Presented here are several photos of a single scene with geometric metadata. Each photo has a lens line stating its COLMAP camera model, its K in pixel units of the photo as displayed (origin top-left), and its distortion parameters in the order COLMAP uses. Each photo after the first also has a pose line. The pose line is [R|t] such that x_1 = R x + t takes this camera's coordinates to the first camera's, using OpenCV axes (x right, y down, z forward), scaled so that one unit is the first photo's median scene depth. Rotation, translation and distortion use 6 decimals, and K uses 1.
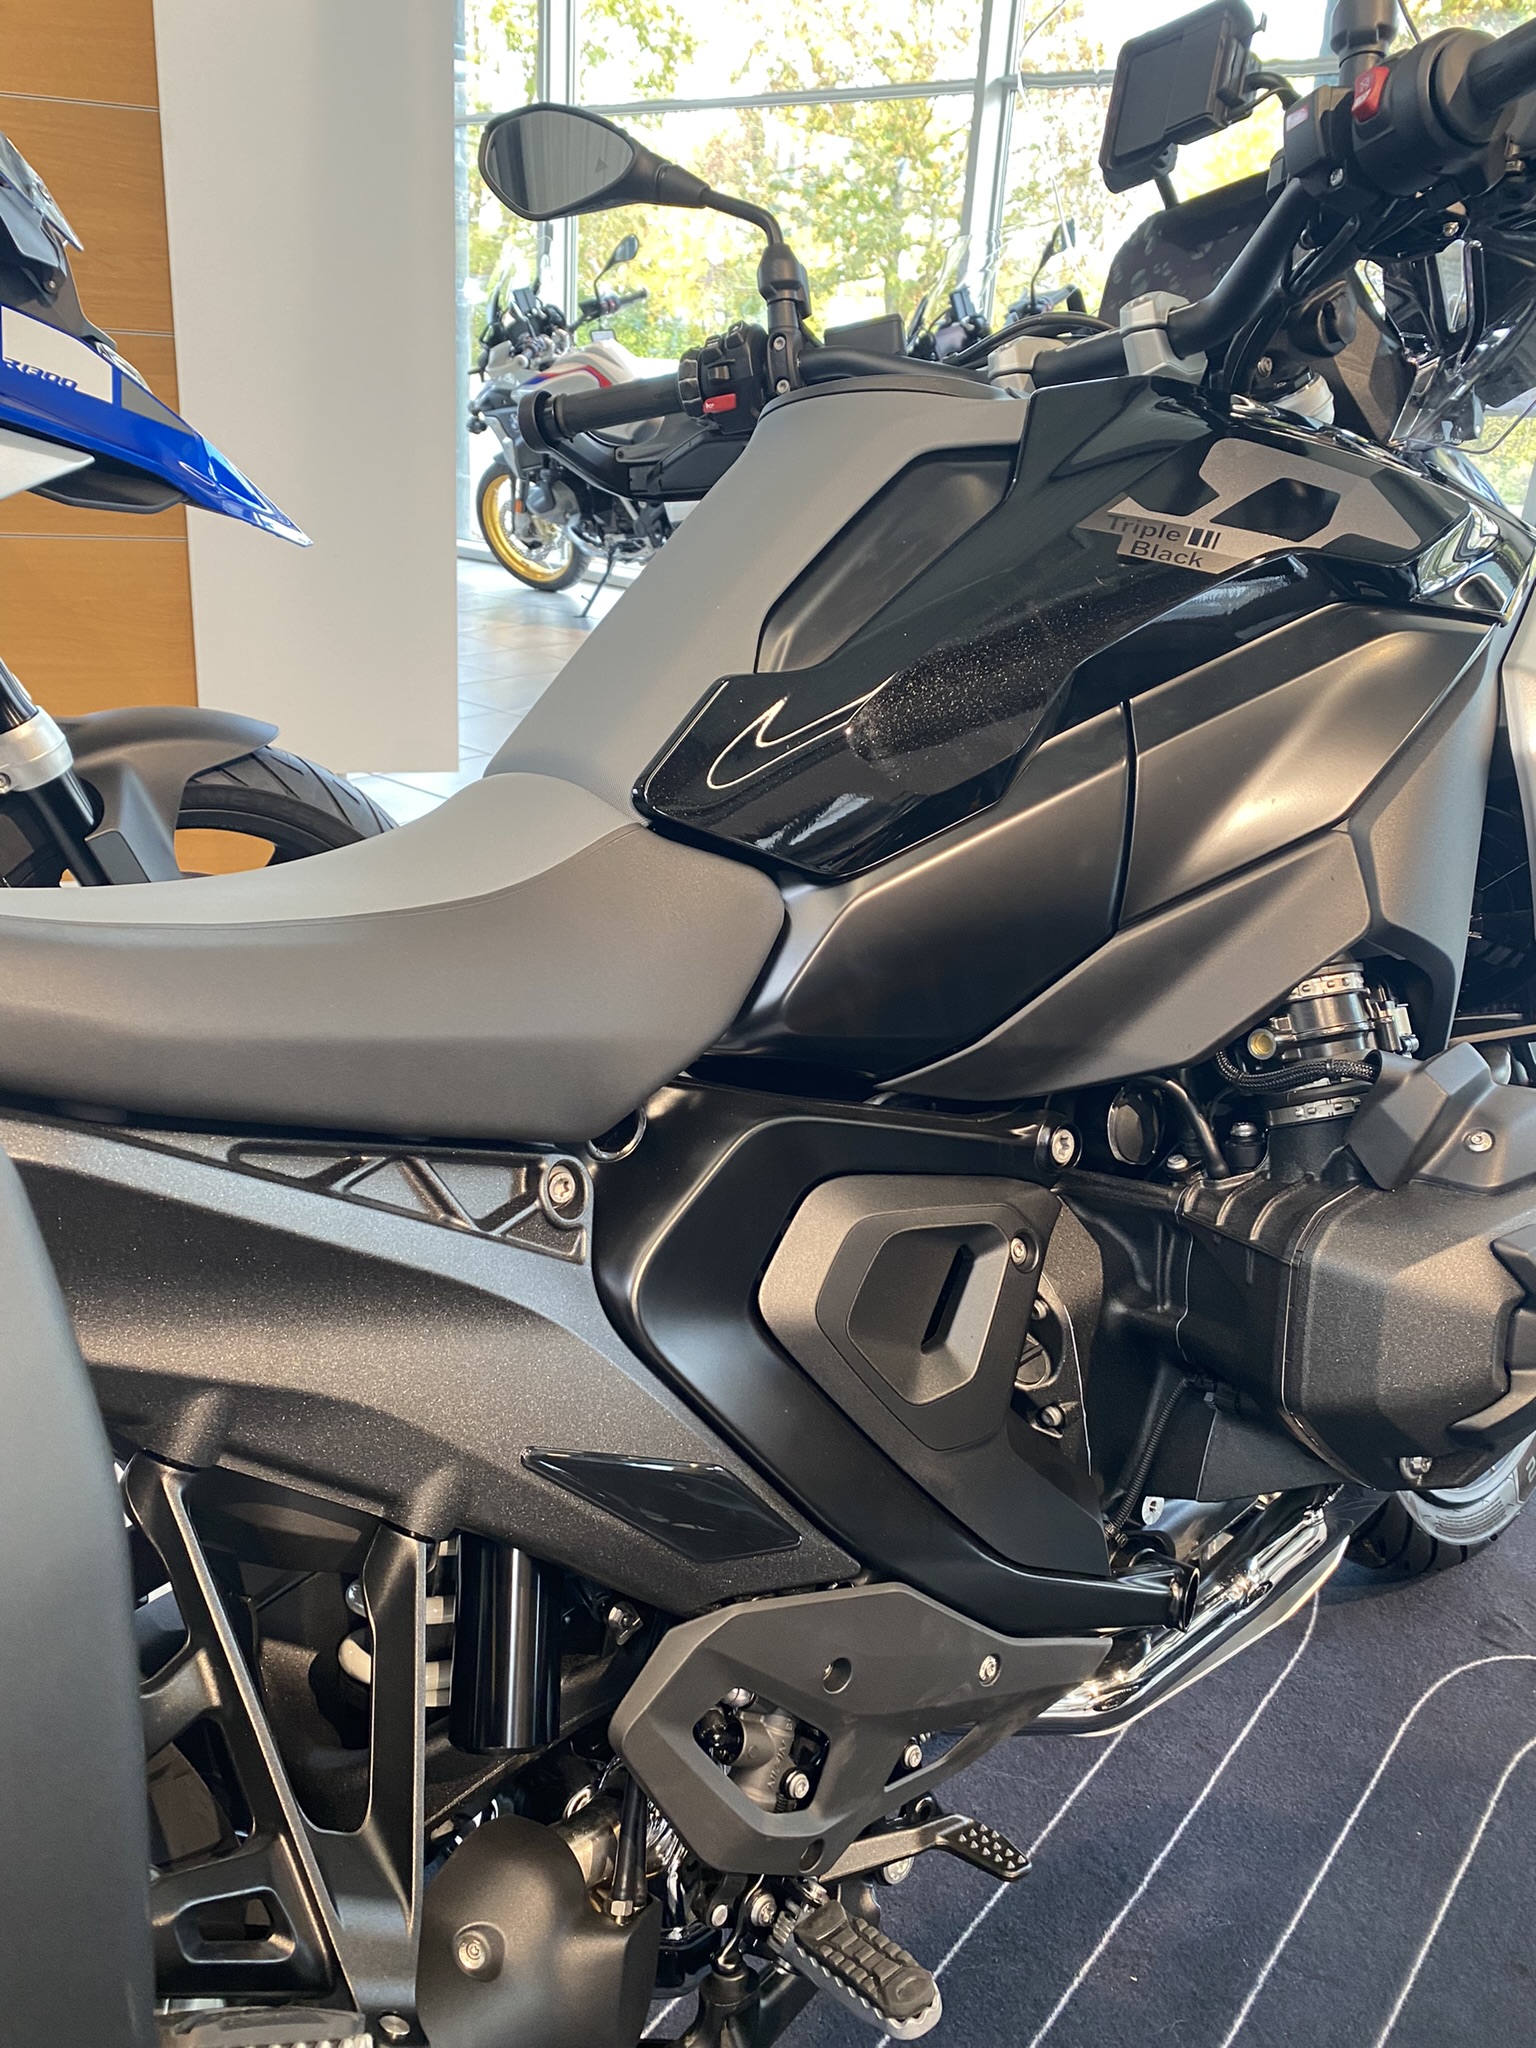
lens RADIAL K [[1482.9, 0, 765.7], [0, 1482.9, 1029.9], [0, 0, 1]] dist [-0.003452, 0.006330]
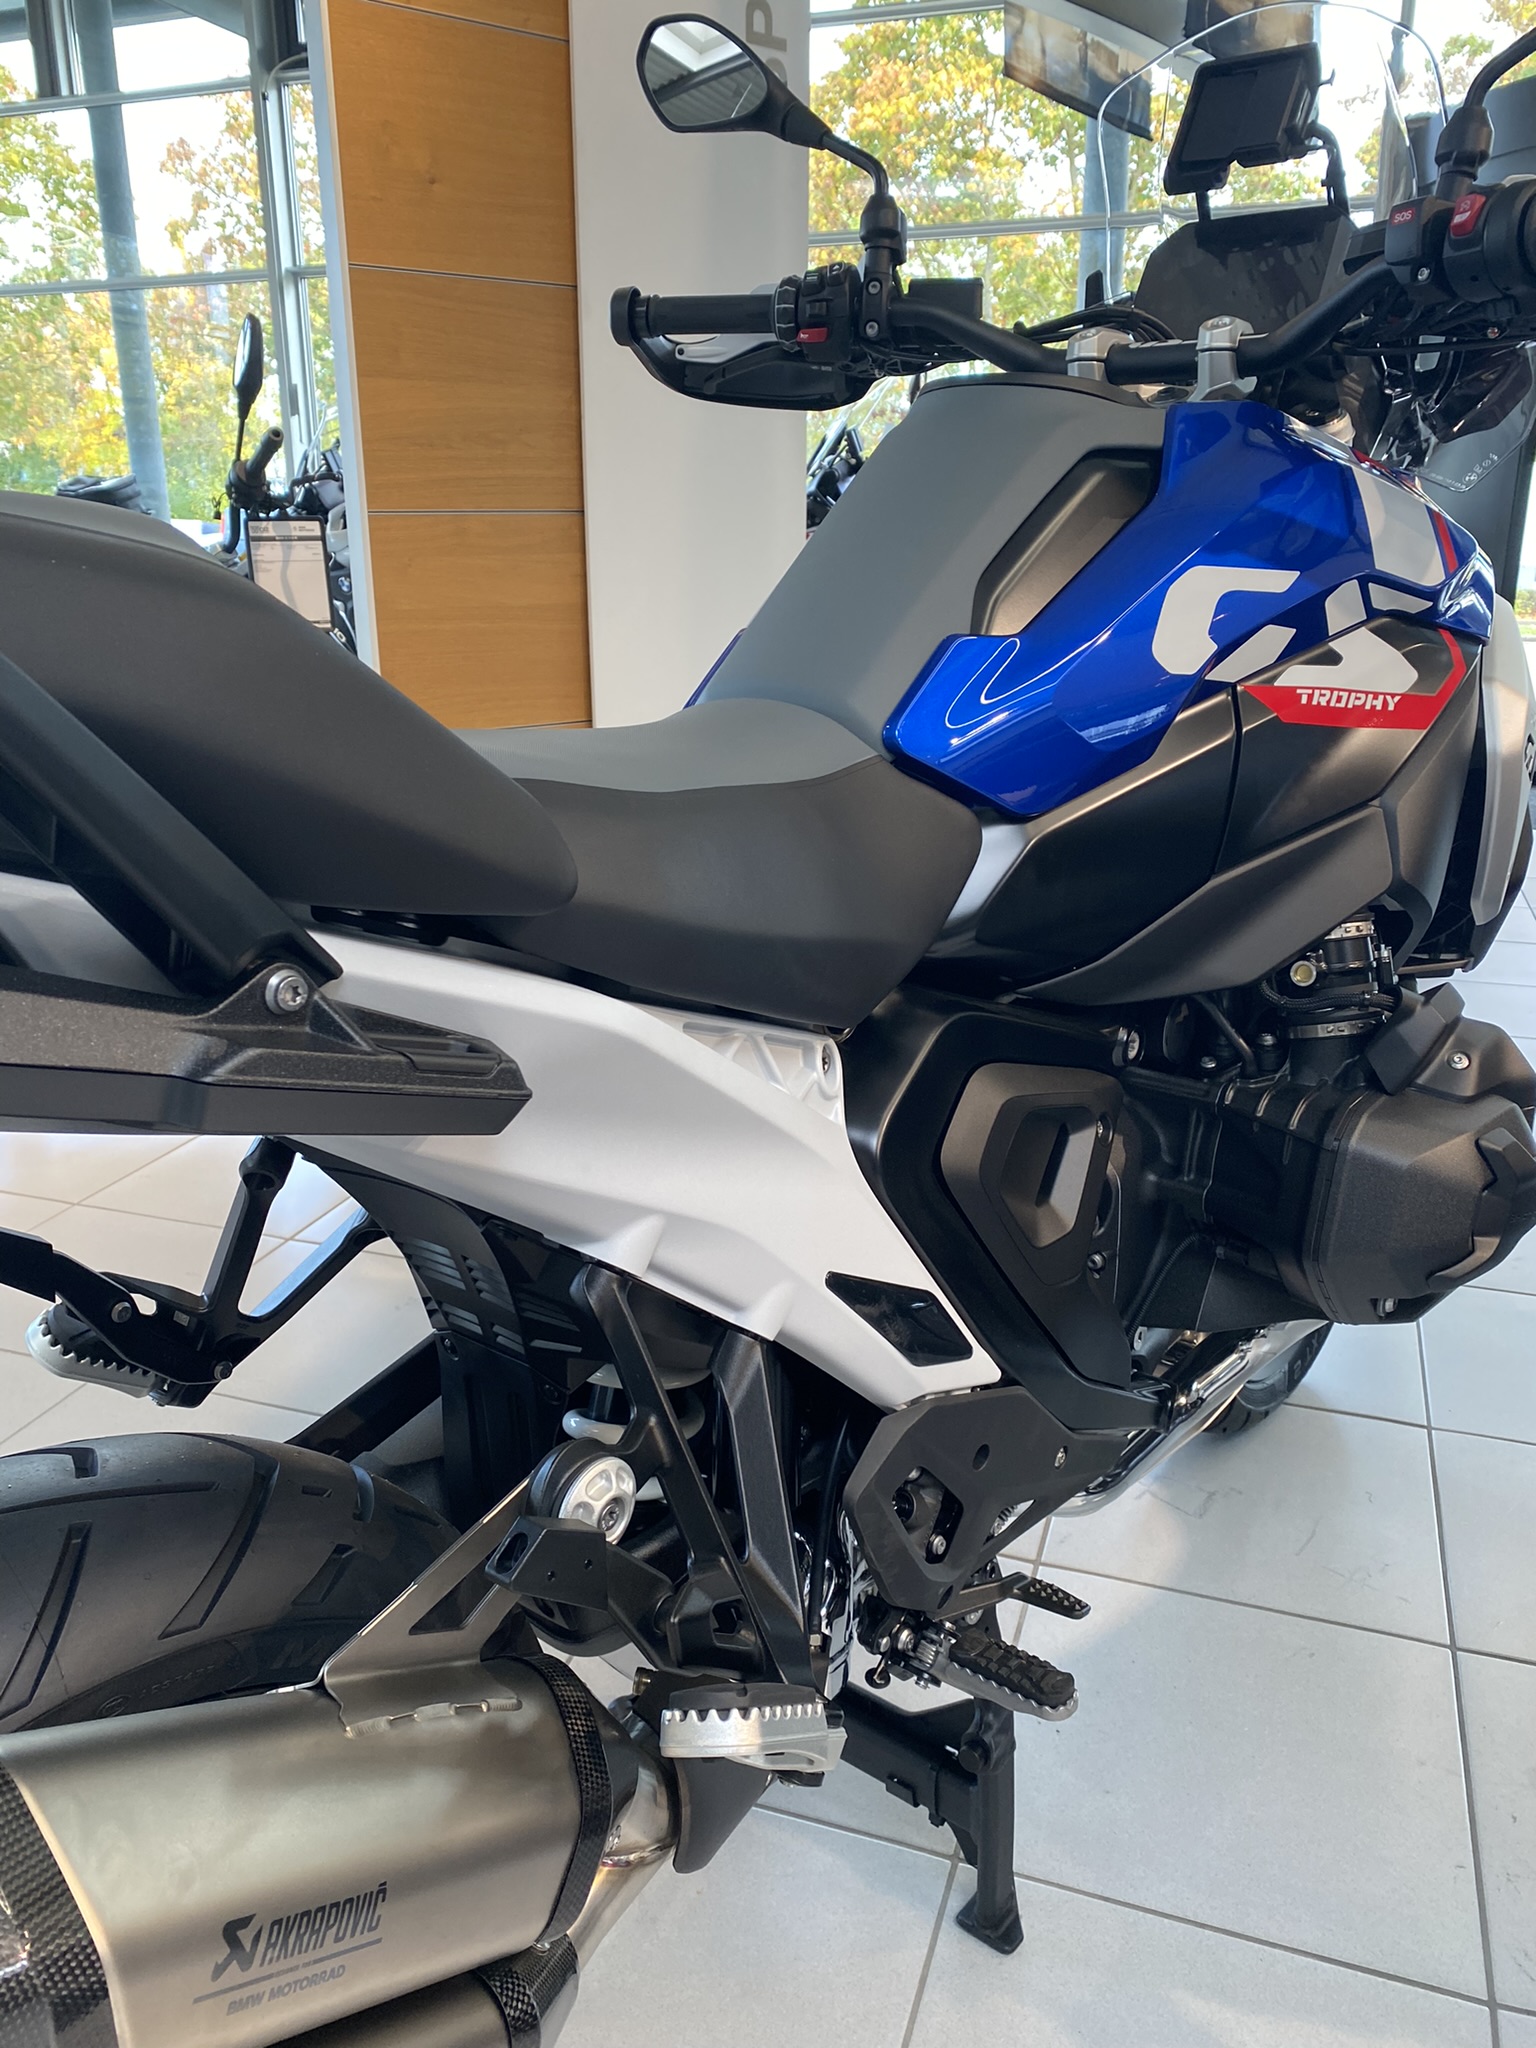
lens RADIAL K [[1570.2, 0, 771.1], [0, 1570.2, 1021.0], [0, 0, 1]] dist [0.012773, -0.006206]
pose [[0.969704, 0.057879, 0.237328, -0.413877], [-0.077154, 0.994362, 0.072741, -0.013022], [-0.231780, -0.088849, 0.968702, -0.192713]]
